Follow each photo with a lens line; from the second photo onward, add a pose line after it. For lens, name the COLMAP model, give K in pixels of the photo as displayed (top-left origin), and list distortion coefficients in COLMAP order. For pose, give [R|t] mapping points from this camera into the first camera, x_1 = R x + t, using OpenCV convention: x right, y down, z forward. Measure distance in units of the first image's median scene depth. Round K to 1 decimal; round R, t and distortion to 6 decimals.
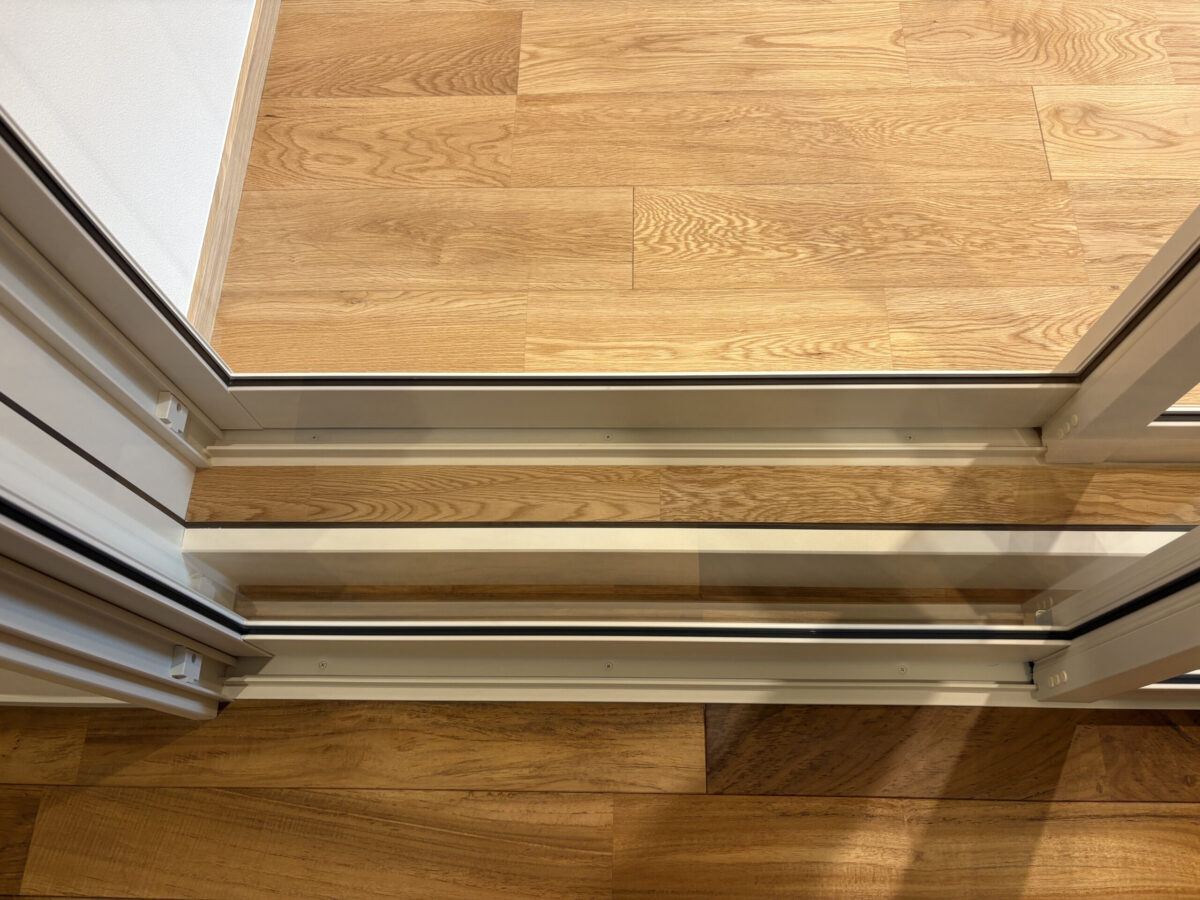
lens RADIAL K [[895.2, 0, 600.0], [0, 895.2, 450.0], [0, 0, 1]] dist [0.004623, 0.000002]
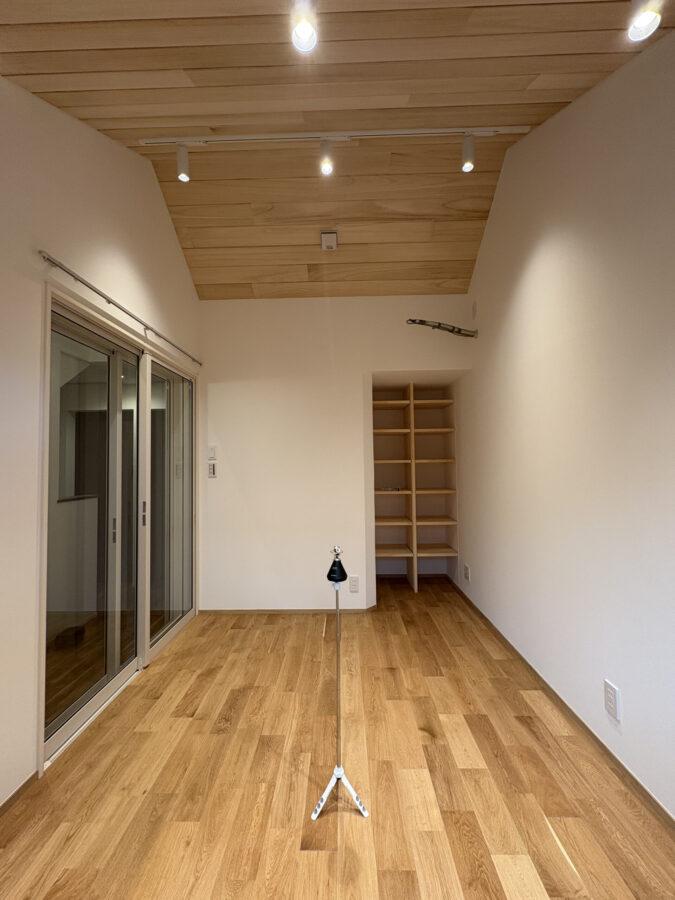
lens RADIAL K [[359.2, 0, 337.5], [0, 359.2, 450.0], [0, 0, 1]] dist [-0.011754, 0.000092]
pose [[-0.007242, 0.001159, -0.999973, 3.170490], [-0.914189, 0.405226, 0.007091, -2.046732], [0.405223, 0.914216, -0.001875, 0.035045]]
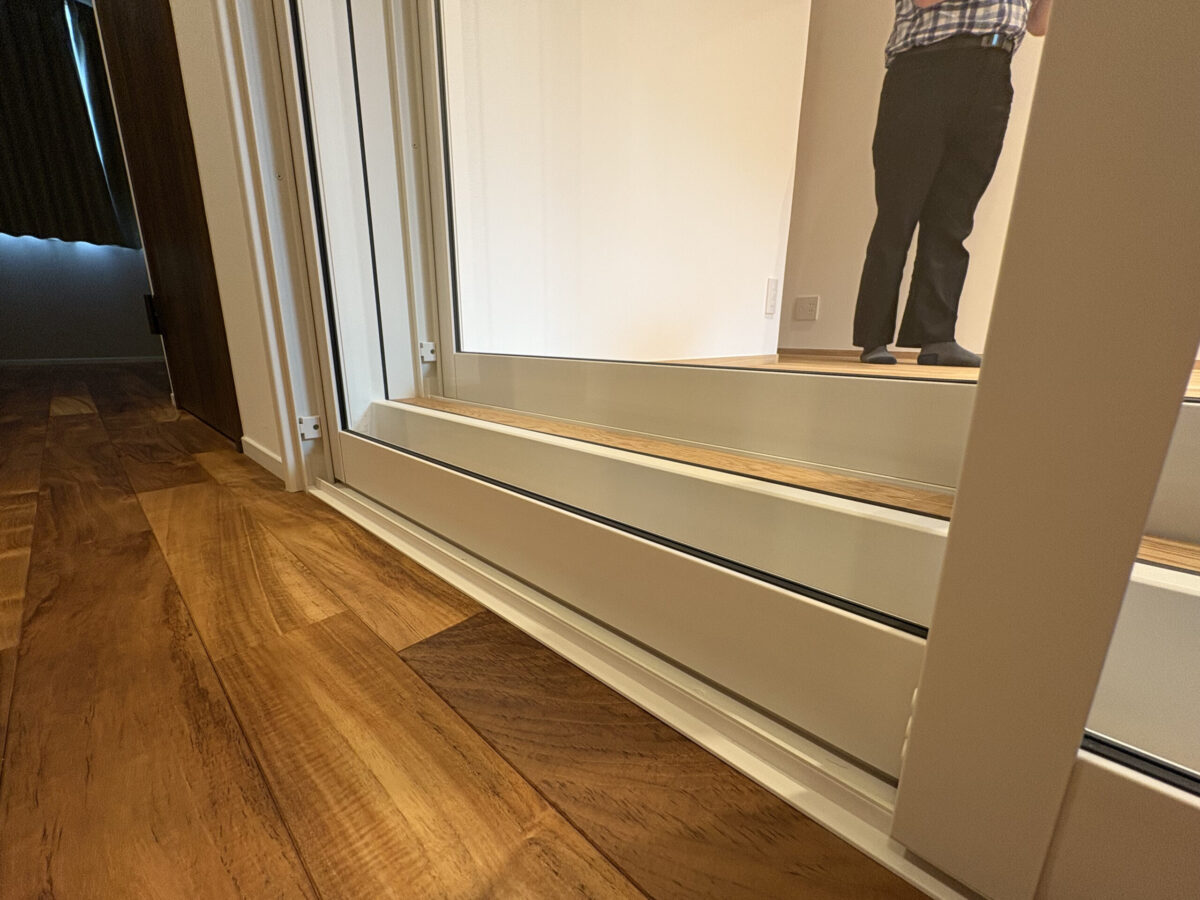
lens RADIAL K [[479.0, 0, 600.0], [0, 479.0, 450.0], [0, 0, 1]] dist [-0.011754, 0.000092]
pose [[0.748391, 0.206553, -0.630275, 0.481100], [-0.625163, 0.537091, -0.566307, 0.405482], [0.221543, 0.817844, 0.531083, 0.645966]]
